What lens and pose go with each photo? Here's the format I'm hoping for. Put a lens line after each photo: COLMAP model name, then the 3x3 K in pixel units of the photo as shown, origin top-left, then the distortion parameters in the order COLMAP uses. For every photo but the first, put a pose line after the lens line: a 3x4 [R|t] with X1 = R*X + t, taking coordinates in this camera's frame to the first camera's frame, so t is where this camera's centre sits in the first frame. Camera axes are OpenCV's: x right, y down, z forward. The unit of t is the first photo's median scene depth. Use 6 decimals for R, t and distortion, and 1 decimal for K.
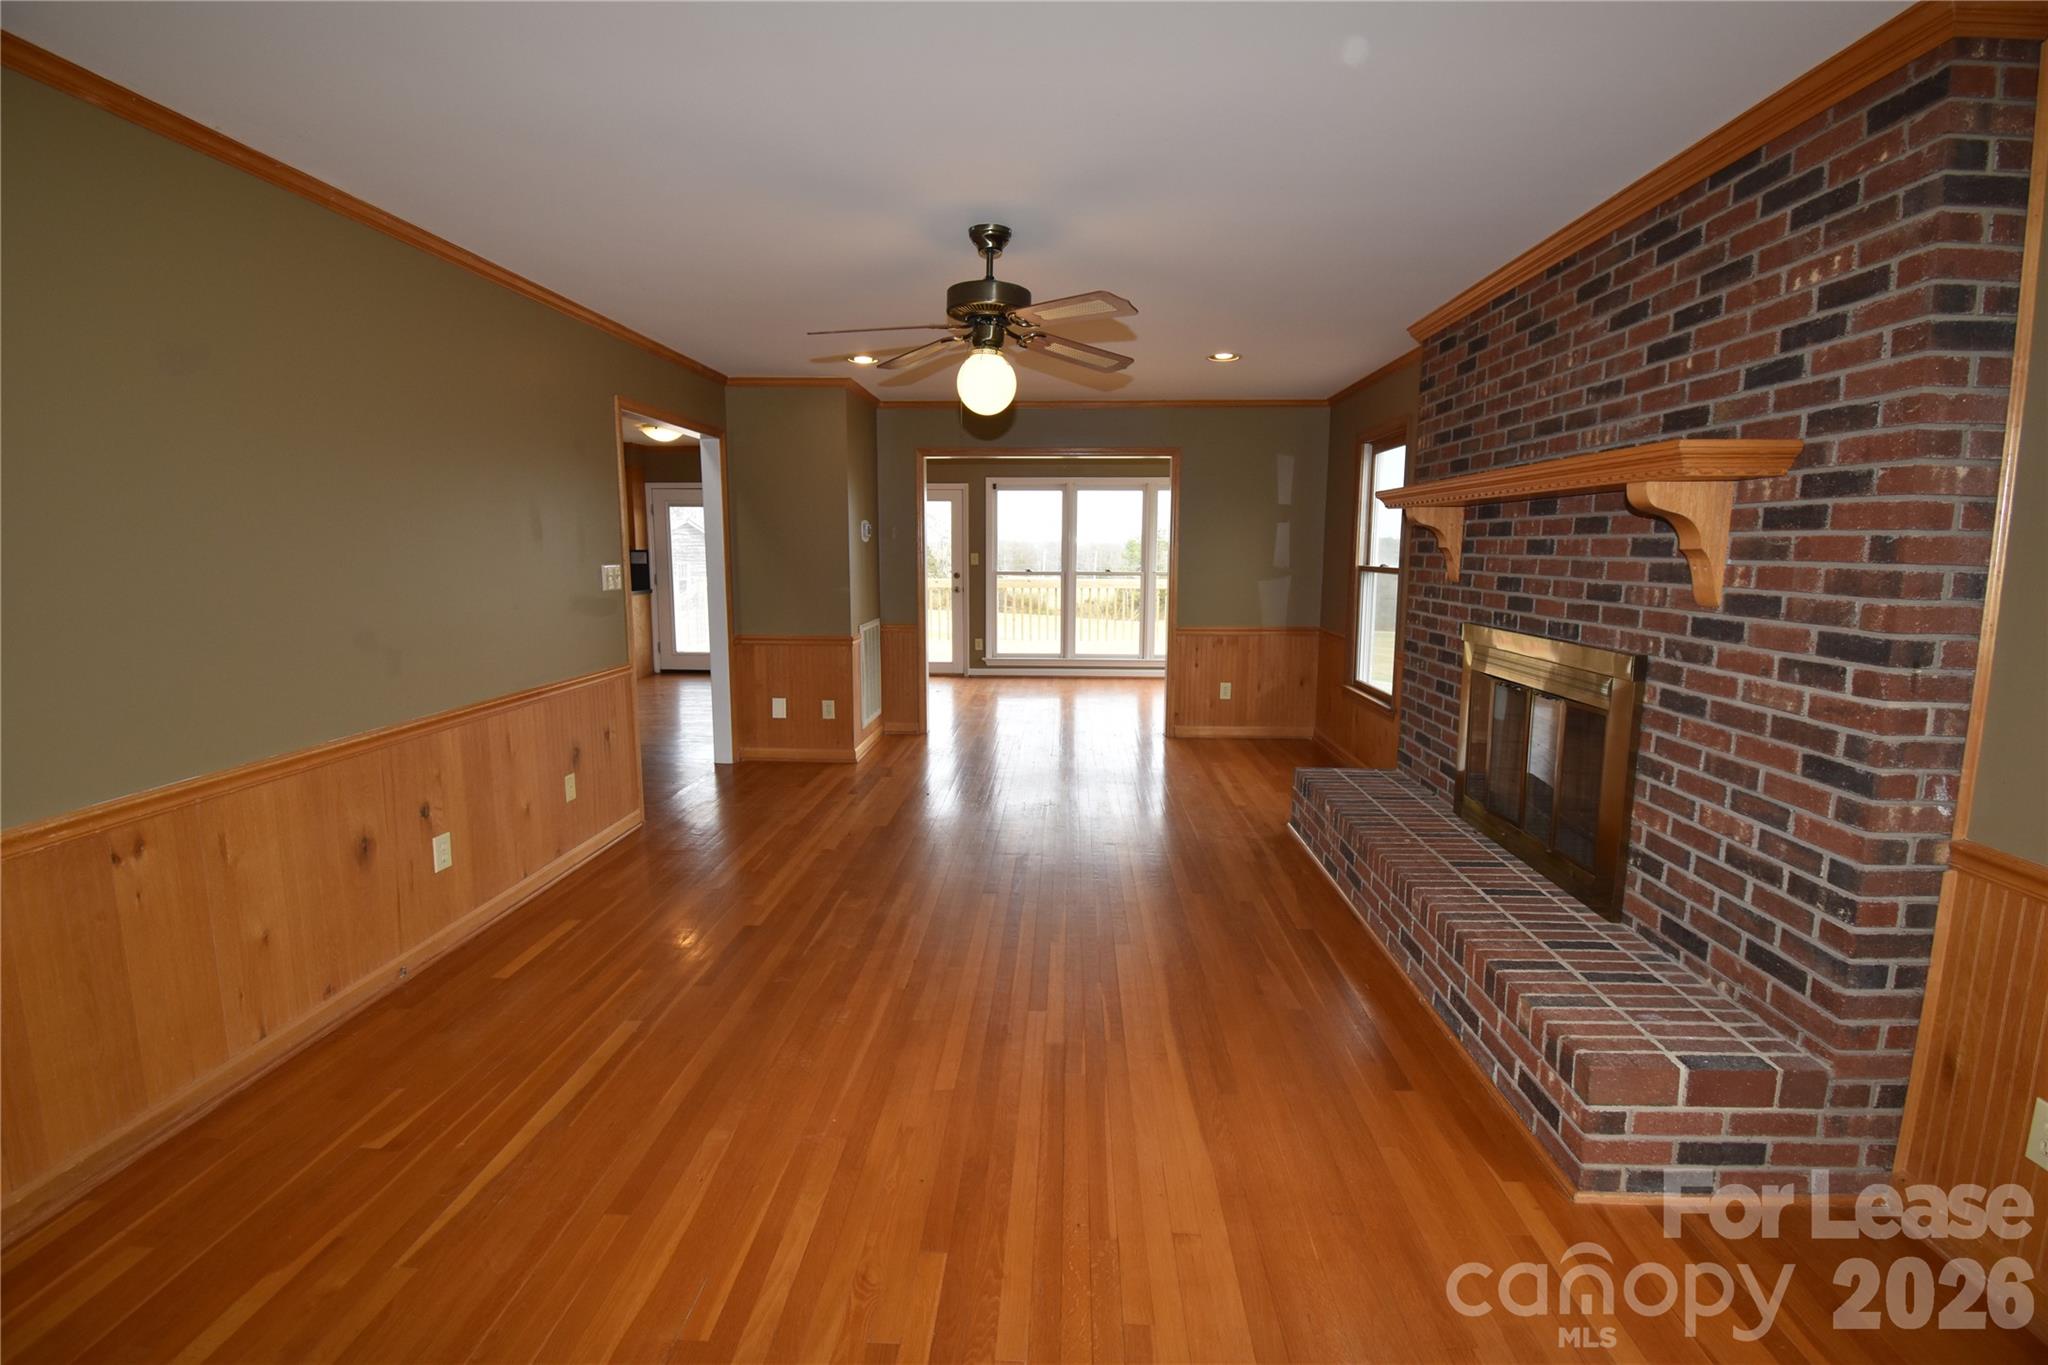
lens RADIAL K [[904.0, 0, 1036.1], [0, 904.0, 672.1], [0, 0, 1]] dist [-0.002920, -0.004573]
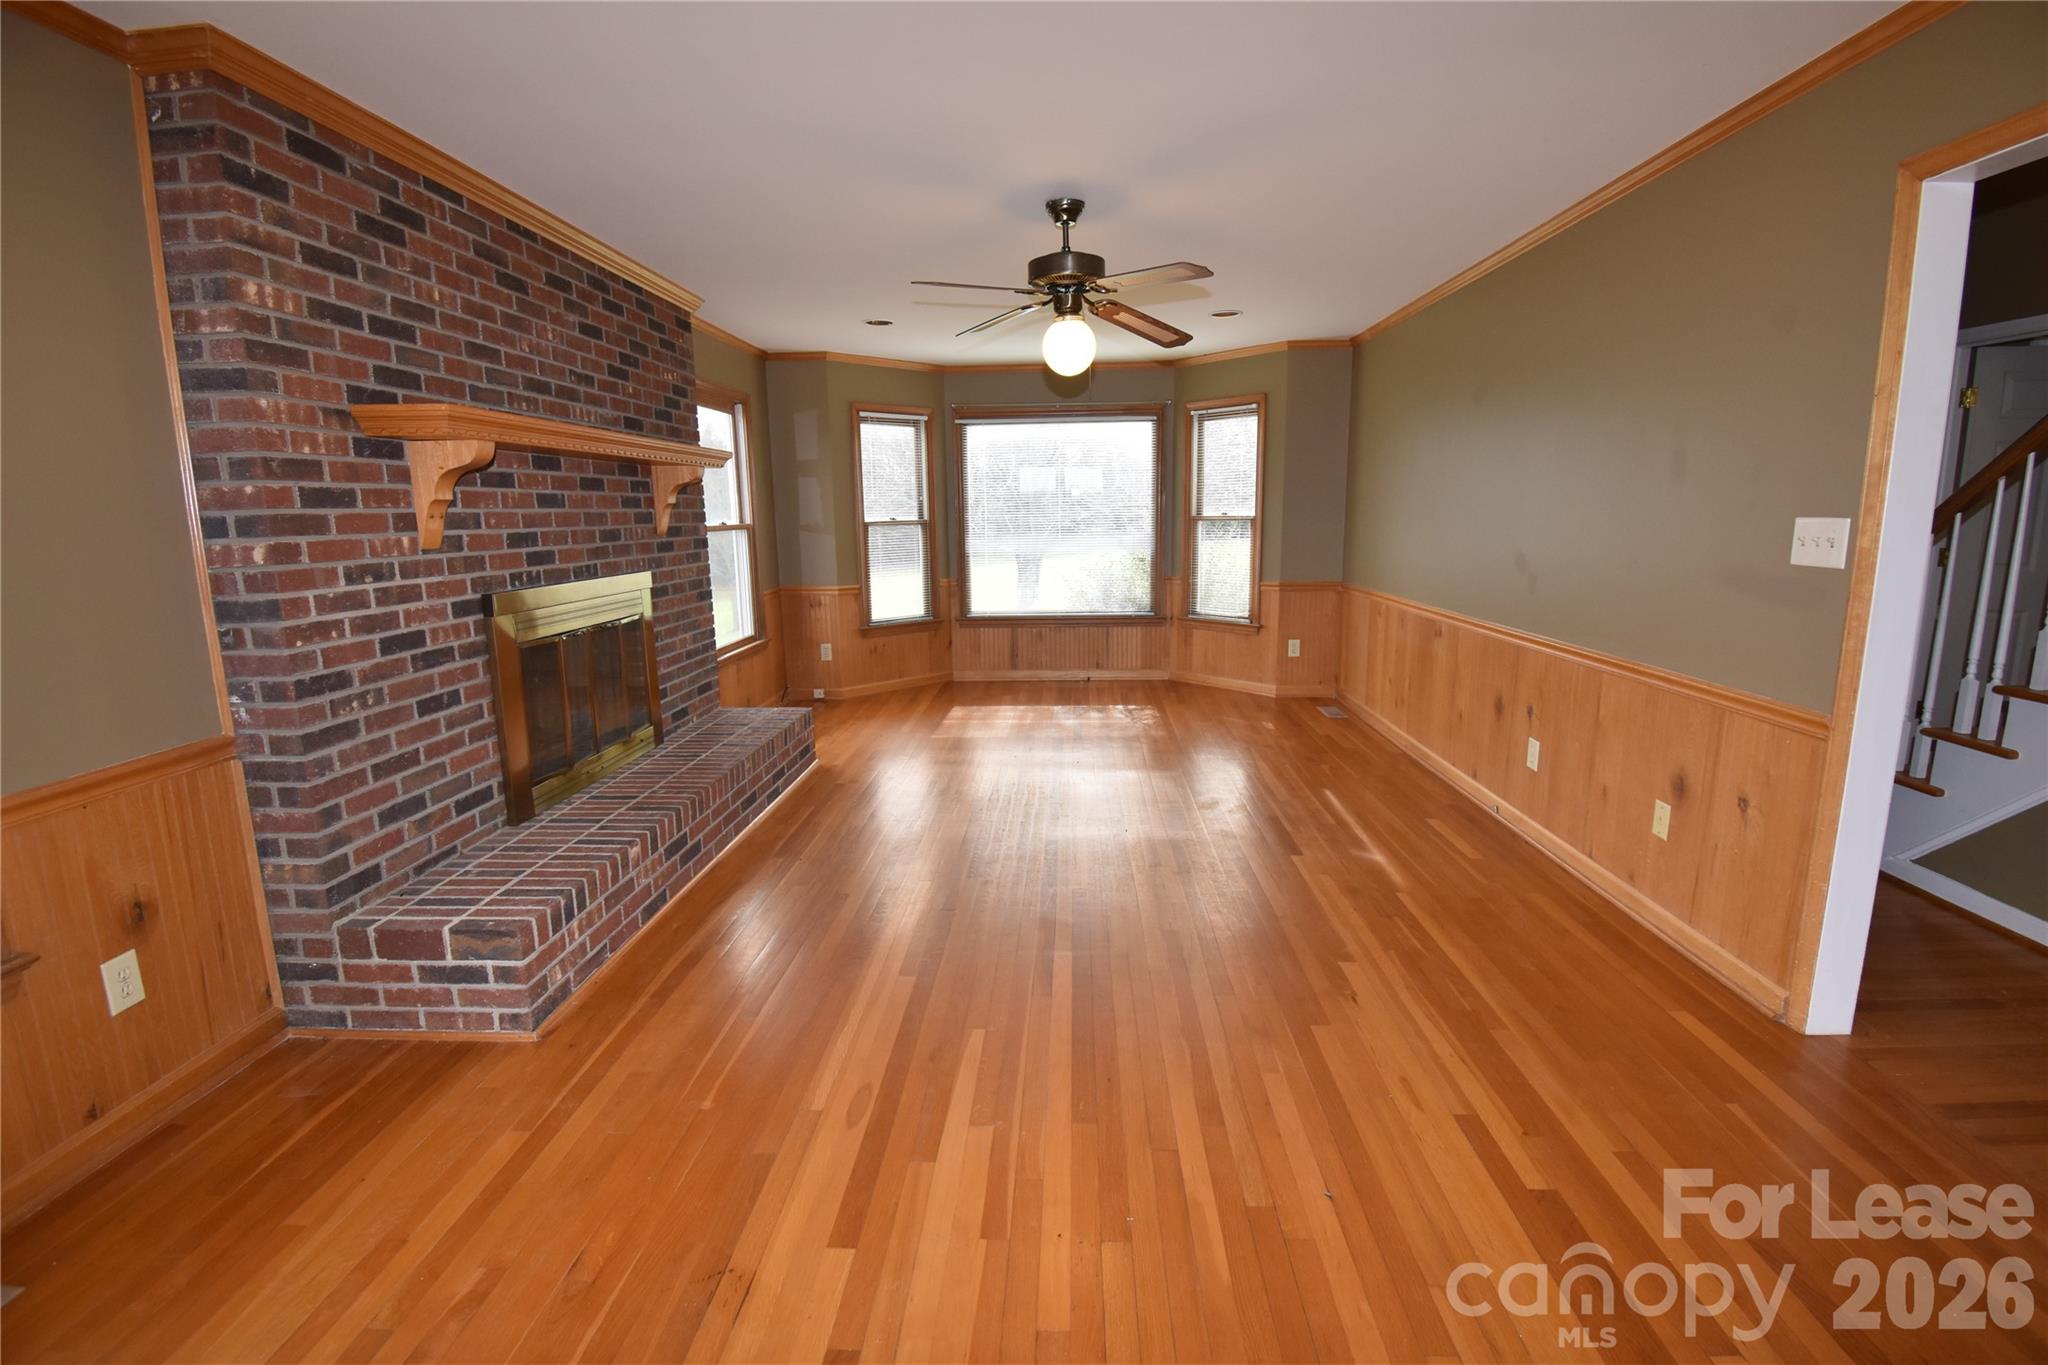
lens RADIAL K [[904.0, 0, 1035.0], [0, 904.0, 688.2], [0, 0, 1]] dist [-0.002920, -0.004573]
pose [[-0.999862, 0.008218, 0.014425, -0.025647], [0.012479, 0.945105, 0.326529, -0.261539], [-0.010950, 0.326664, -0.945077, 2.005137]]
